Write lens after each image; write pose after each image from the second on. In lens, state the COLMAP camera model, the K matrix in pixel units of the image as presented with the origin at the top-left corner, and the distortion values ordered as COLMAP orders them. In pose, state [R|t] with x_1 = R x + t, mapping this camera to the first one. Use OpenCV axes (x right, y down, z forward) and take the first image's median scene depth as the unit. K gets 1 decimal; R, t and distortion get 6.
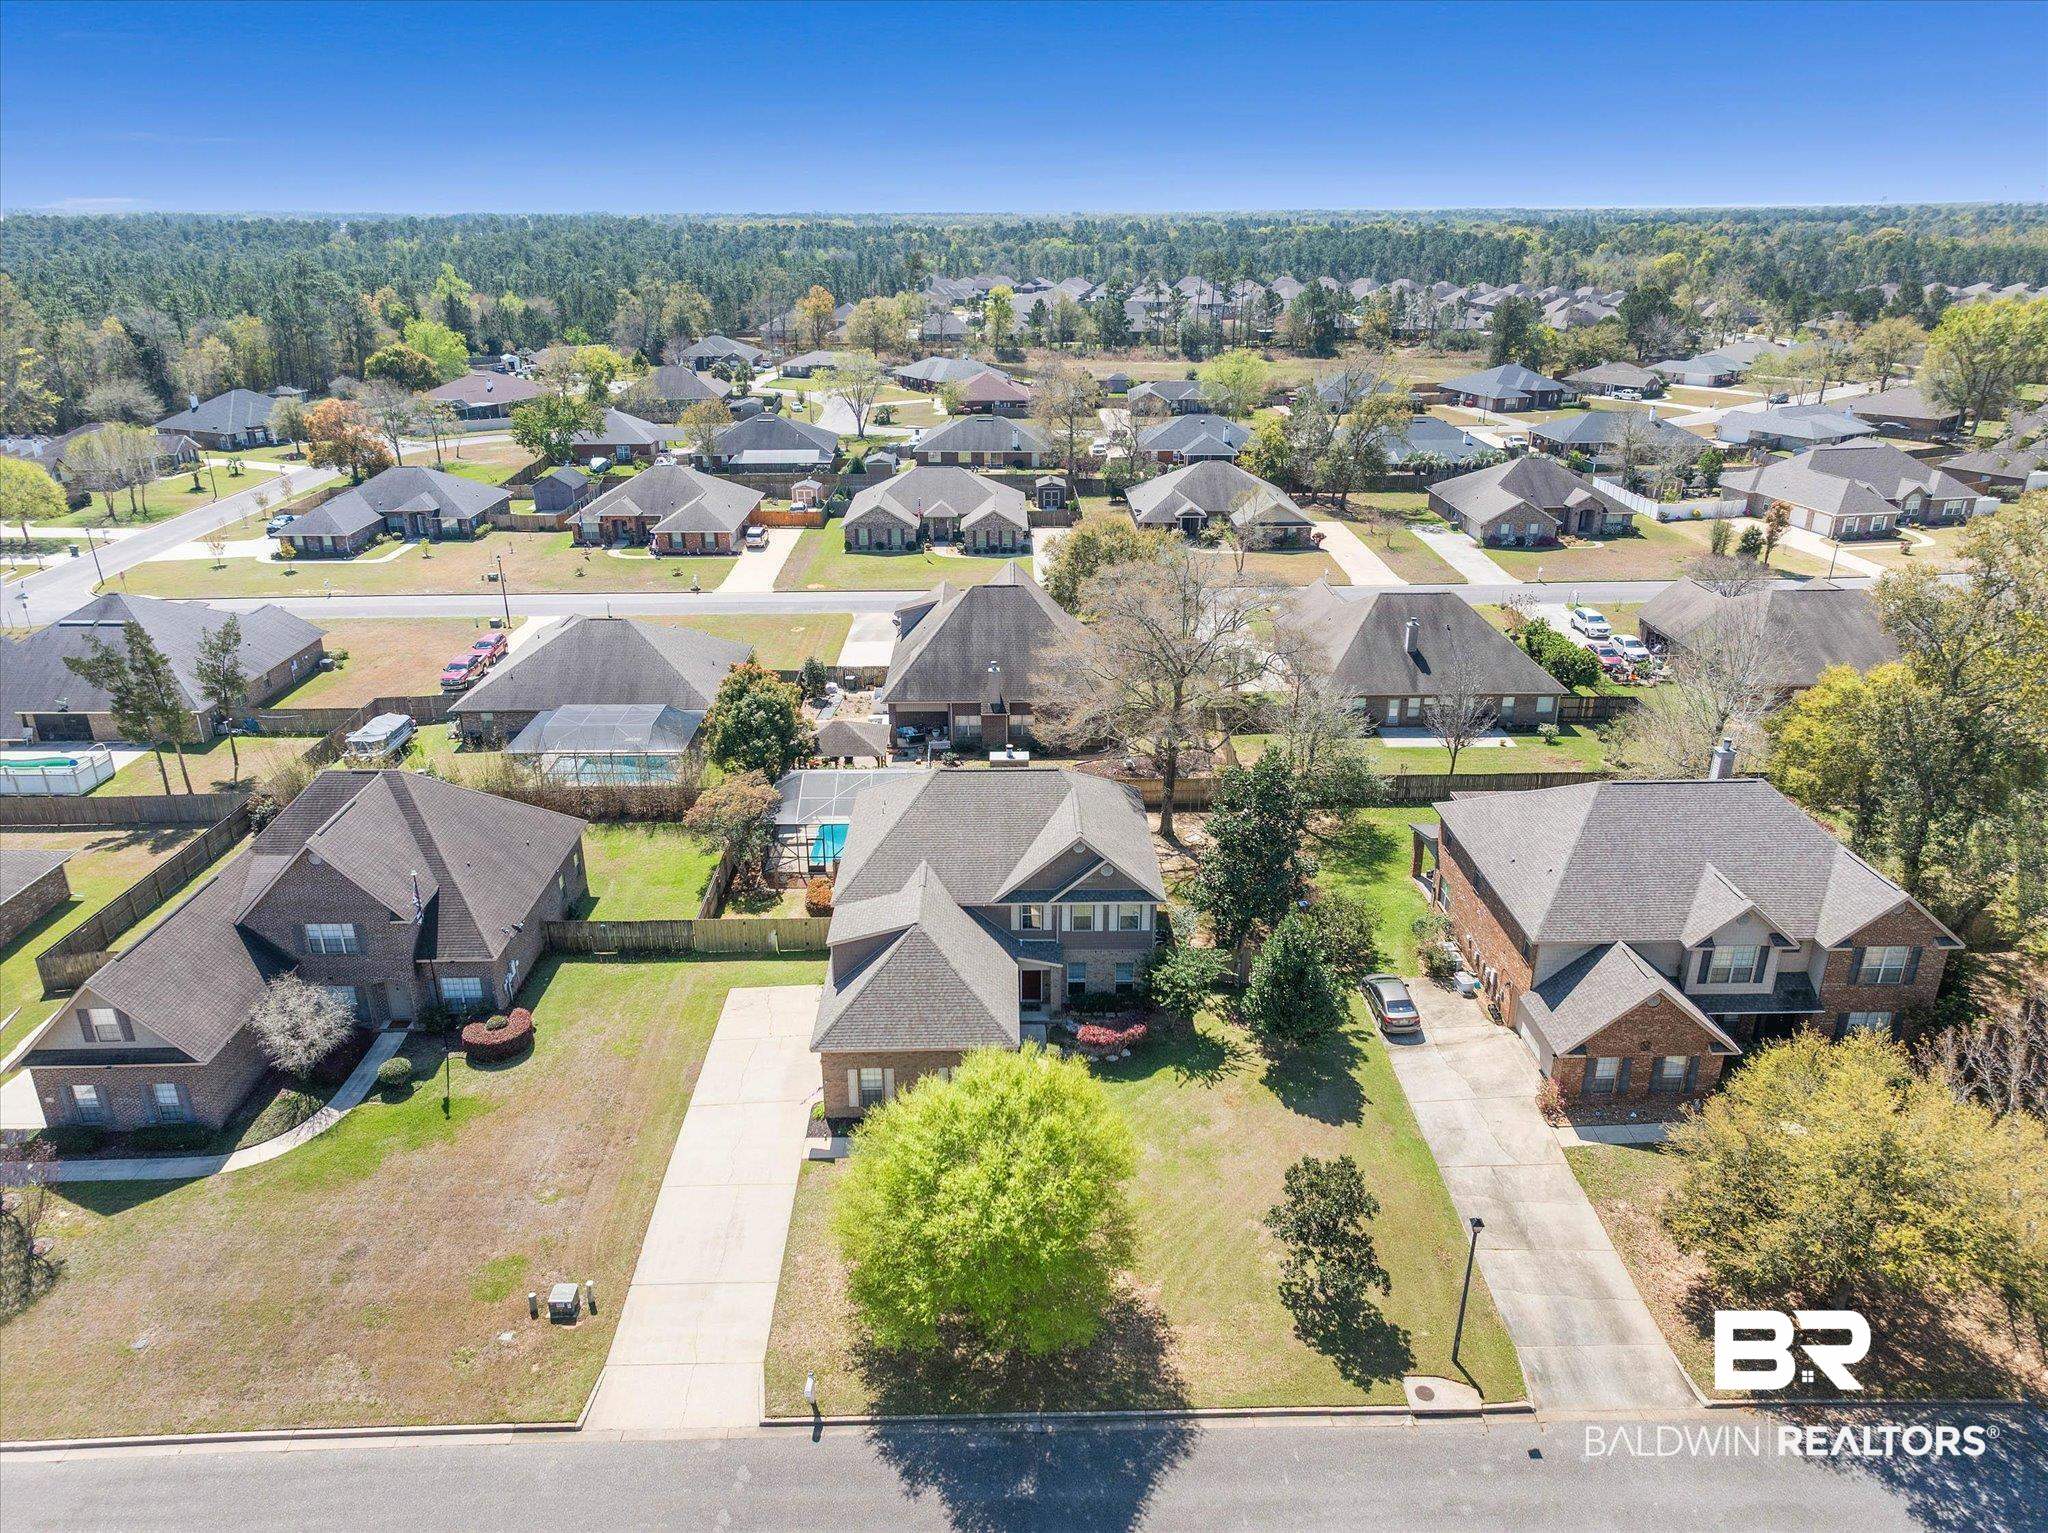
lens RADIAL K [[1372.9, 0, 1024.0], [0, 1372.9, 766.5], [0, 0, 1]] dist [0.024218, -0.004931]
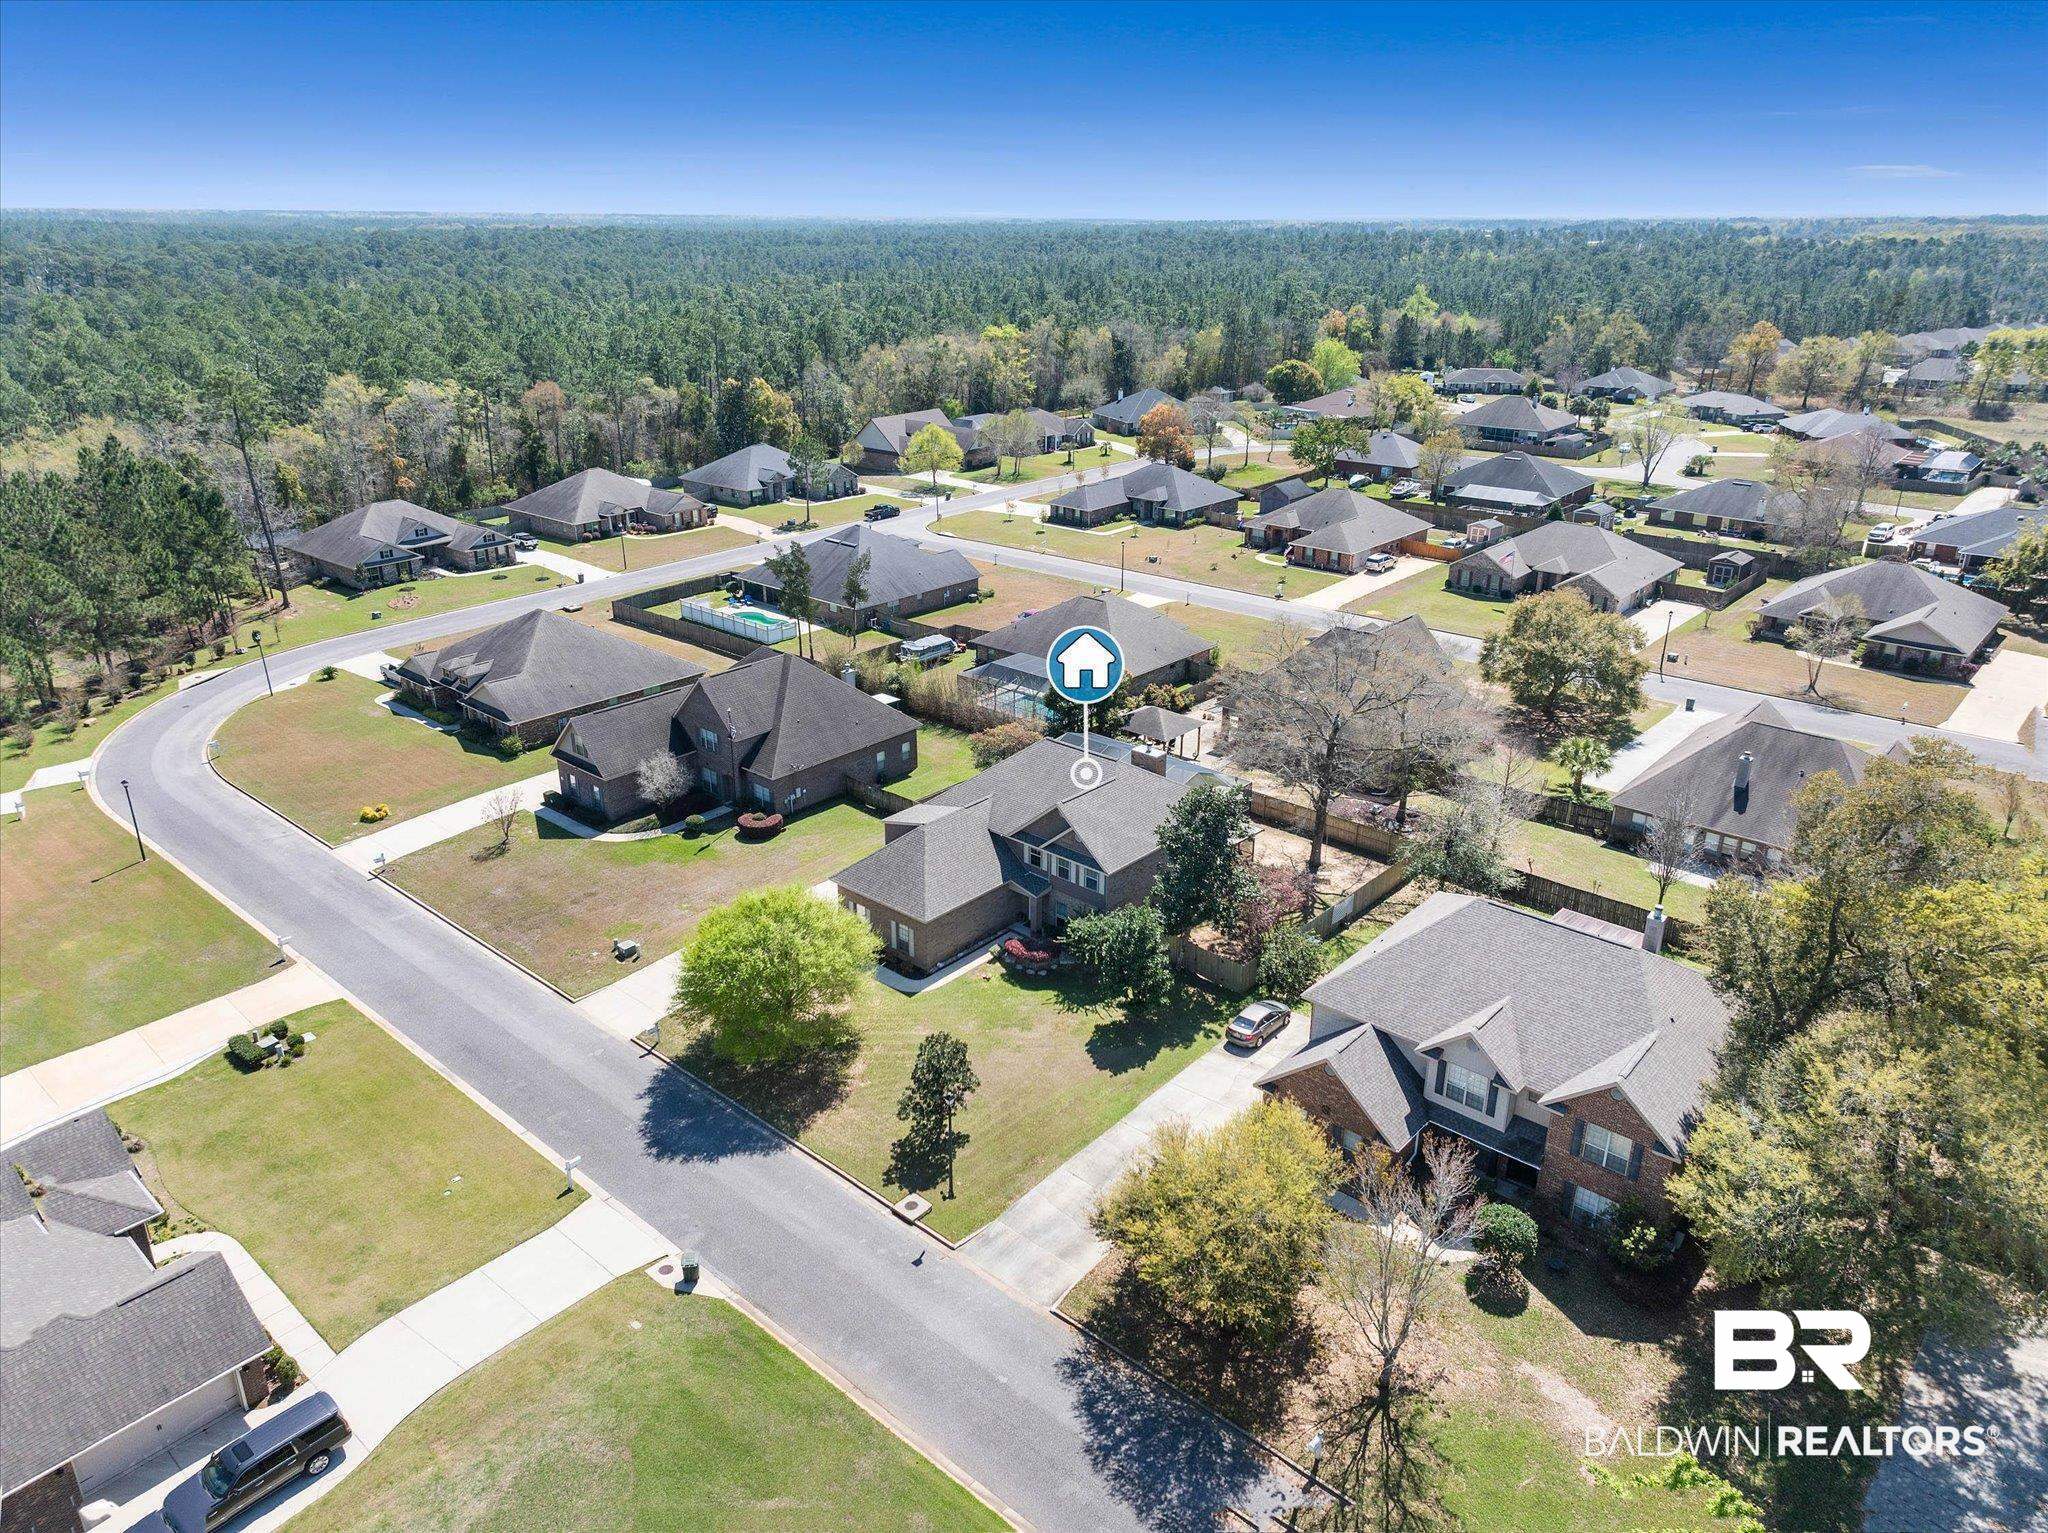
lens RADIAL K [[1372.9, 0, 1024.0], [0, 1372.9, 766.5], [0, 0, 1]] dist [0.024218, -0.004931]
pose [[0.731124, 0.256162, -0.632328, 0.514443], [-0.257121, 0.961952, 0.092402, -0.058887], [0.631939, 0.095028, 0.769170, -0.017700]]
